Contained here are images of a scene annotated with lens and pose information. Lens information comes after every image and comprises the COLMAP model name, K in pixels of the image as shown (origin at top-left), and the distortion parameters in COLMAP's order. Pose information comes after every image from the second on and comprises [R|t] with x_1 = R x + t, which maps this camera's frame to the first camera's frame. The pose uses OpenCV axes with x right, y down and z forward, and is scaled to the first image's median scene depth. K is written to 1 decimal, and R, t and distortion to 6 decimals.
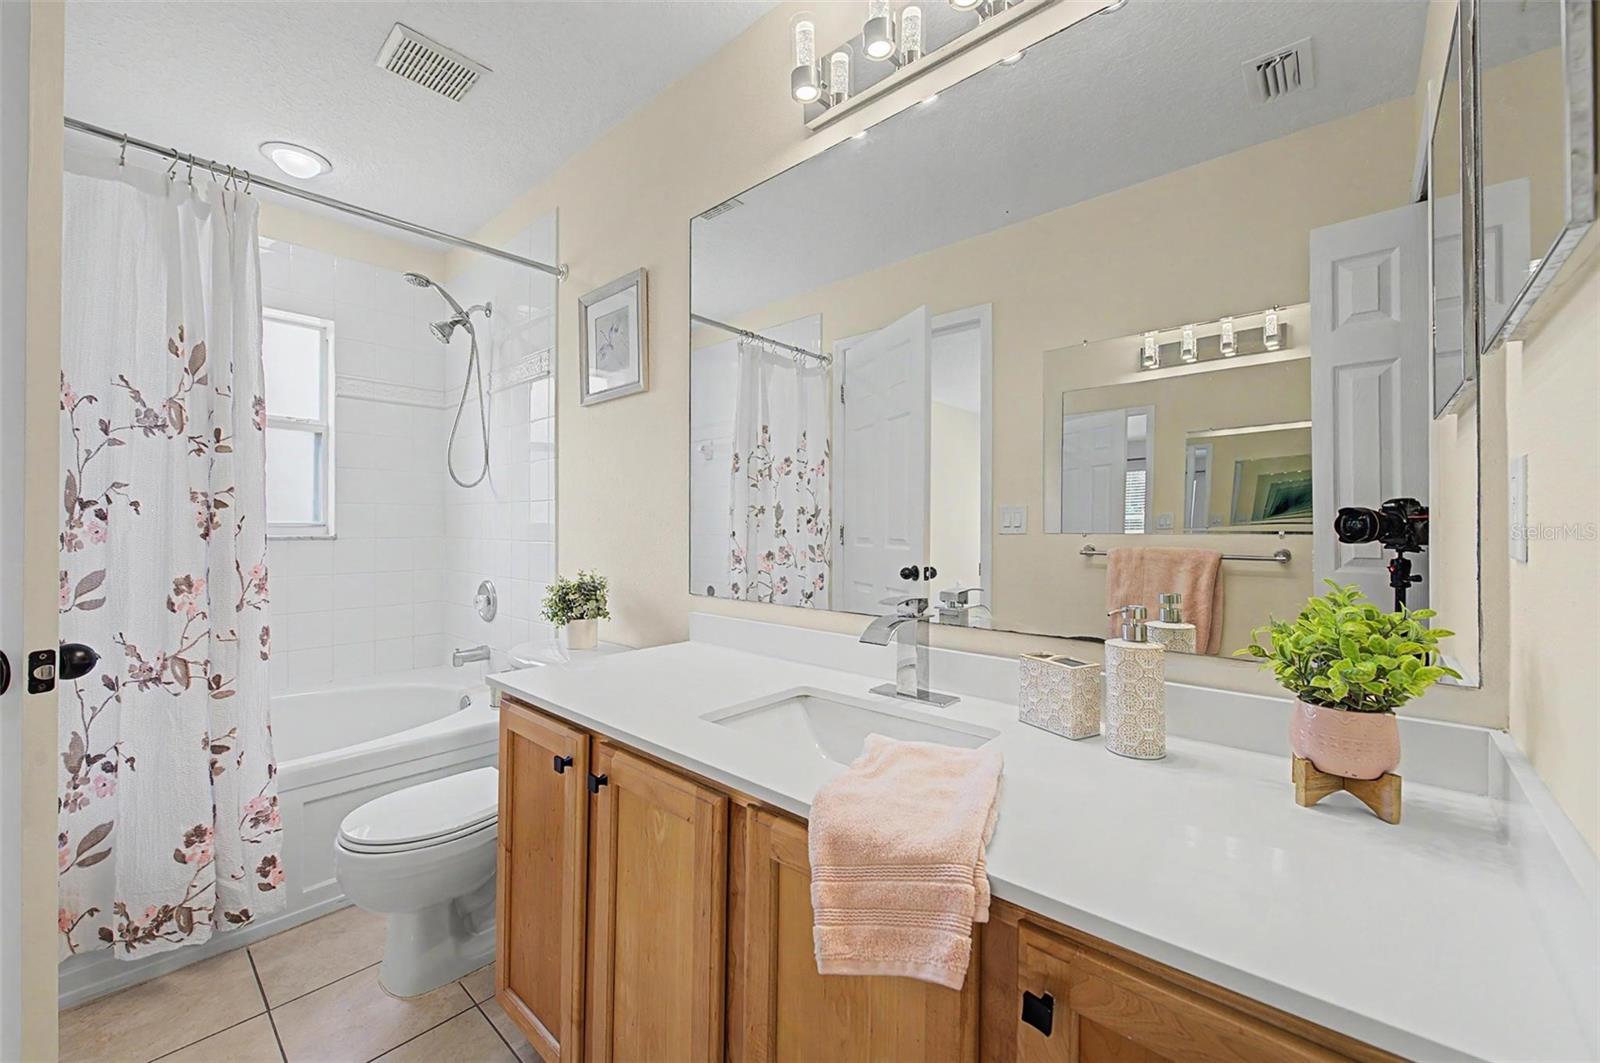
lens RADIAL K [[632.1, 0, 812.0], [0, 632.1, 527.0], [0, 0, 1]] dist [0.001233, -0.002739]
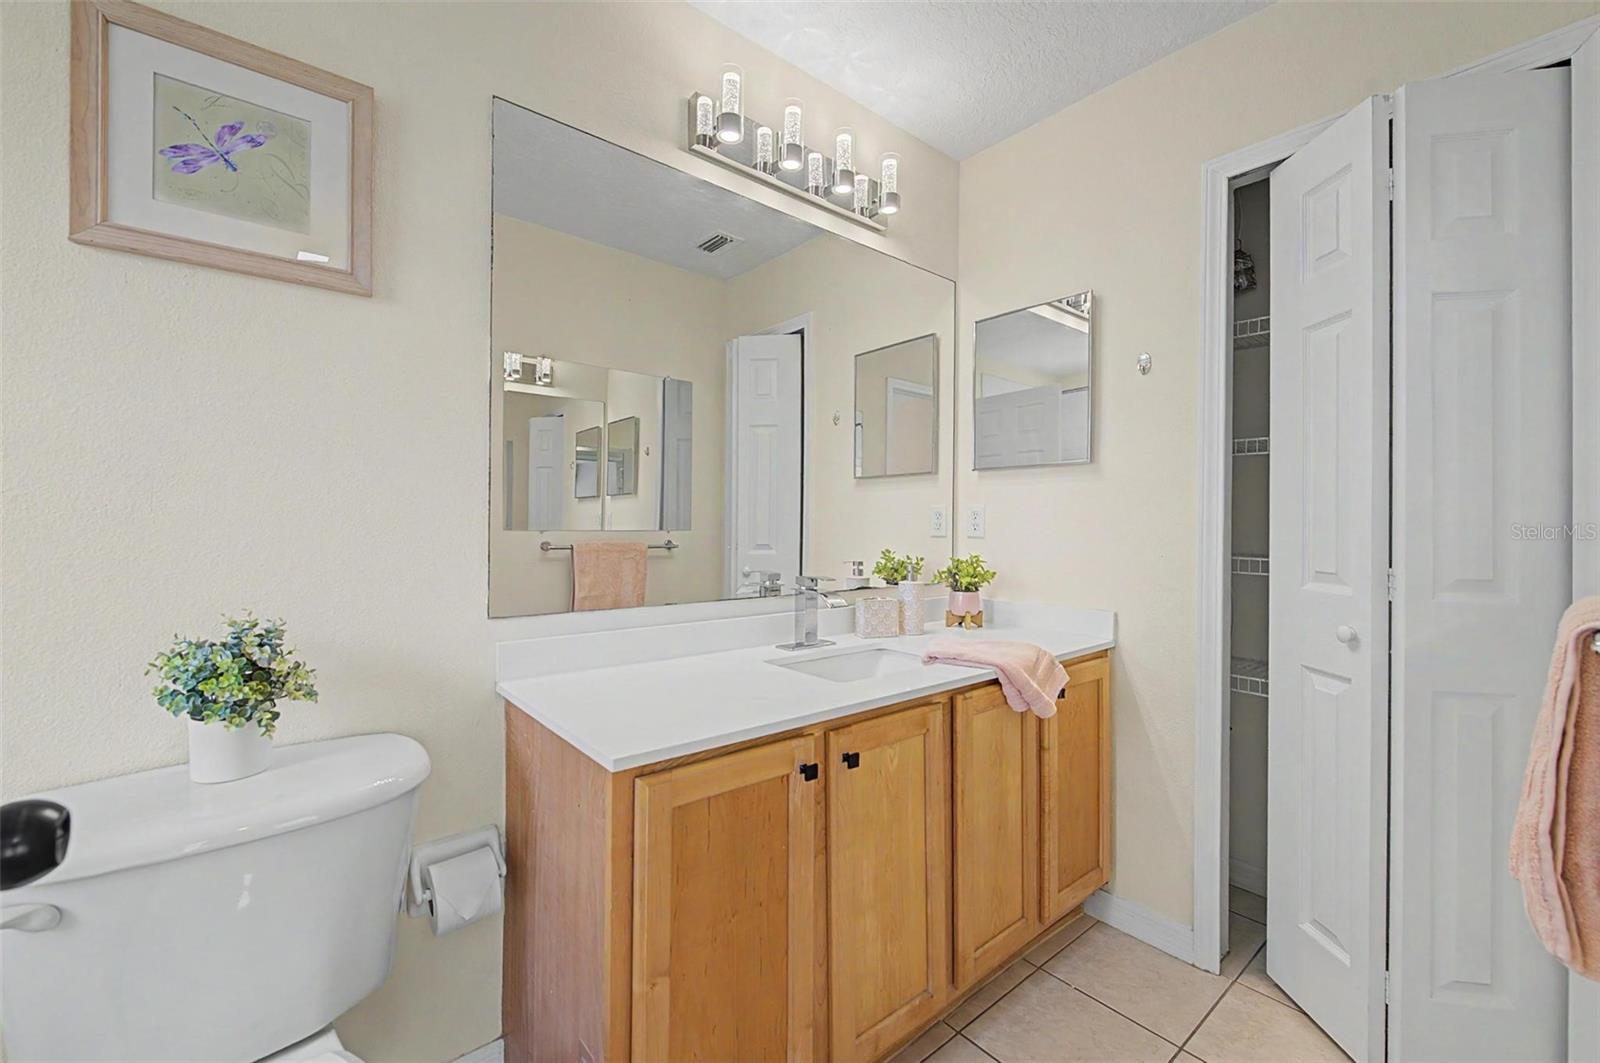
lens RADIAL K [[632.1, 0, 793.3], [0, 632.1, 530.3], [0, 0, 1]] dist [0.001233, -0.002739]
pose [[0.162500, -0.006840, 0.986685, -0.970116], [-0.002549, 0.999970, 0.007352, -0.000057], [-0.986705, -0.003710, 0.162478, 0.625976]]
